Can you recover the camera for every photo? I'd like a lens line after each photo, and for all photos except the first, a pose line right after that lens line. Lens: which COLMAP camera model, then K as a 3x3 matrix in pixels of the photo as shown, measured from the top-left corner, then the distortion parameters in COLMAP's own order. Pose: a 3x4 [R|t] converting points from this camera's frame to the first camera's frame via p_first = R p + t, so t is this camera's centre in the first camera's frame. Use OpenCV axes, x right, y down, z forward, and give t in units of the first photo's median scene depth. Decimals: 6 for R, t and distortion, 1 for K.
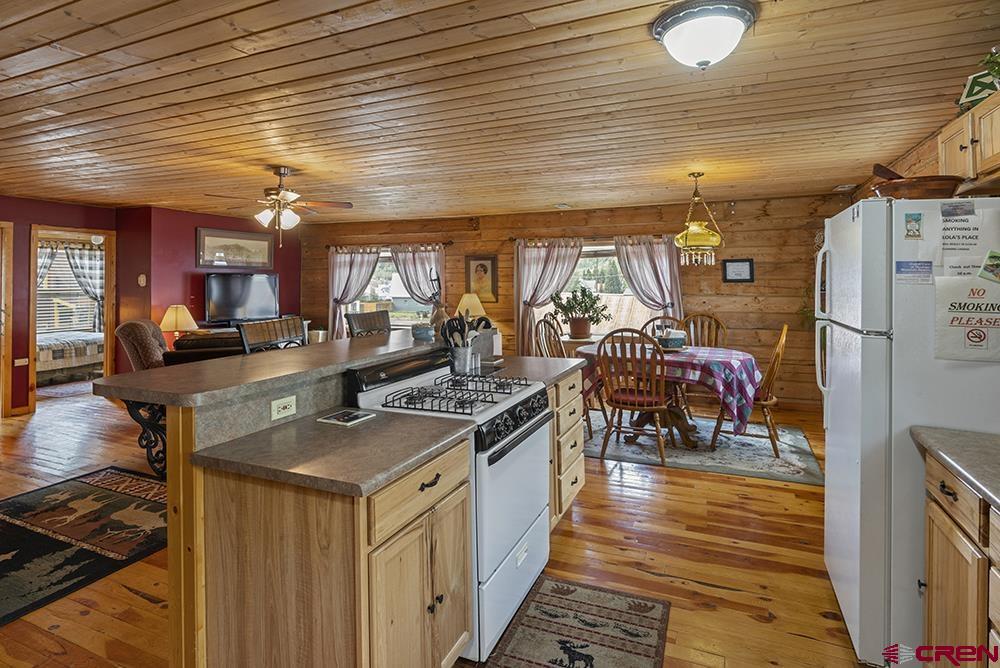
lens RADIAL K [[522.4, 0, 496.8], [0, 522.4, 247.2], [0, 0, 1]] dist [-0.000002, -0.001254]
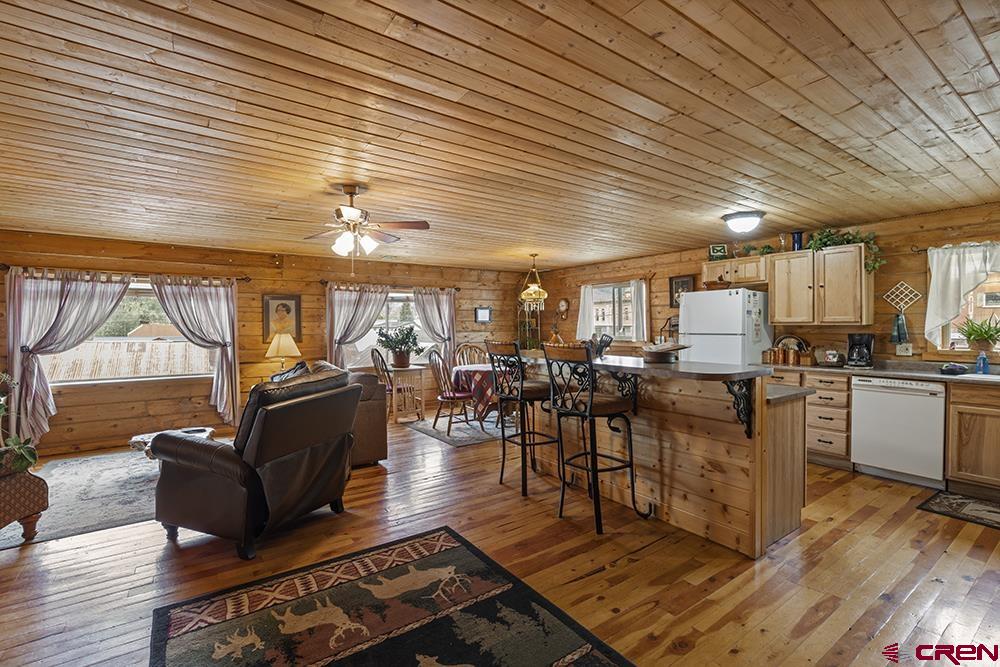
lens RADIAL K [[459.0, 0, 494.6], [0, 459.0, 307.8], [0, 0, 1]] dist [-0.010592, 0.000052]
pose [[0.514445, 0.034607, 0.856825, -0.673604], [-0.050222, 0.998686, -0.010183, 0.034842], [-0.856051, -0.037792, 0.515507, 0.268187]]
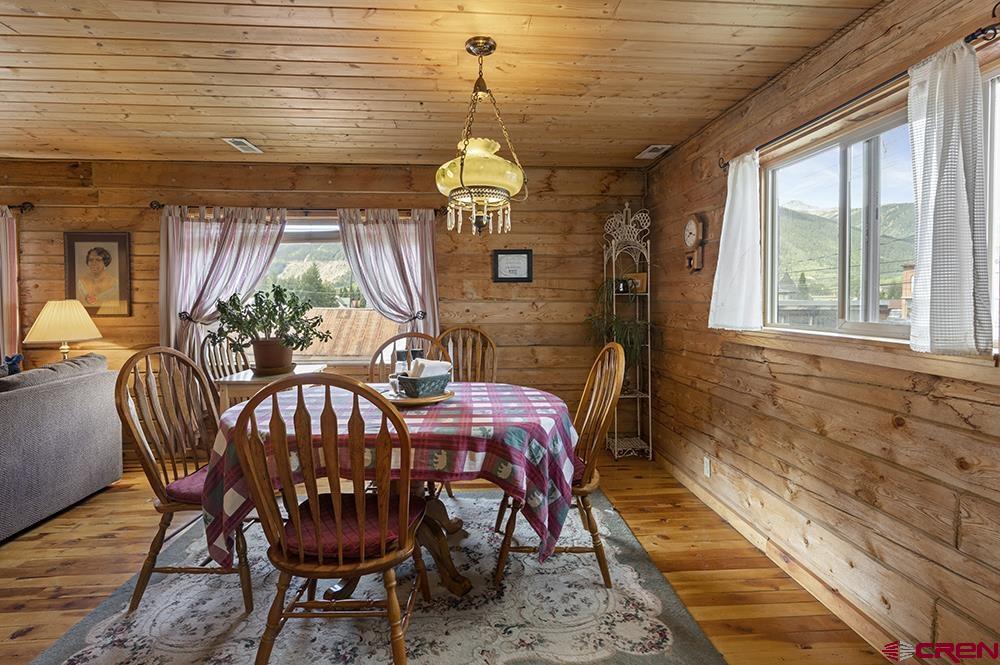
lens RADIAL K [[459.0, 0, 494.6], [0, 459.0, 306.8], [0, 0, 1]] dist [-0.010592, 0.000052]
pose [[0.884310, -0.004769, 0.466876, 0.142466], [-0.033228, 0.996770, 0.073119, 0.054558], [-0.465717, -0.080173, 0.881295, 0.443098]]
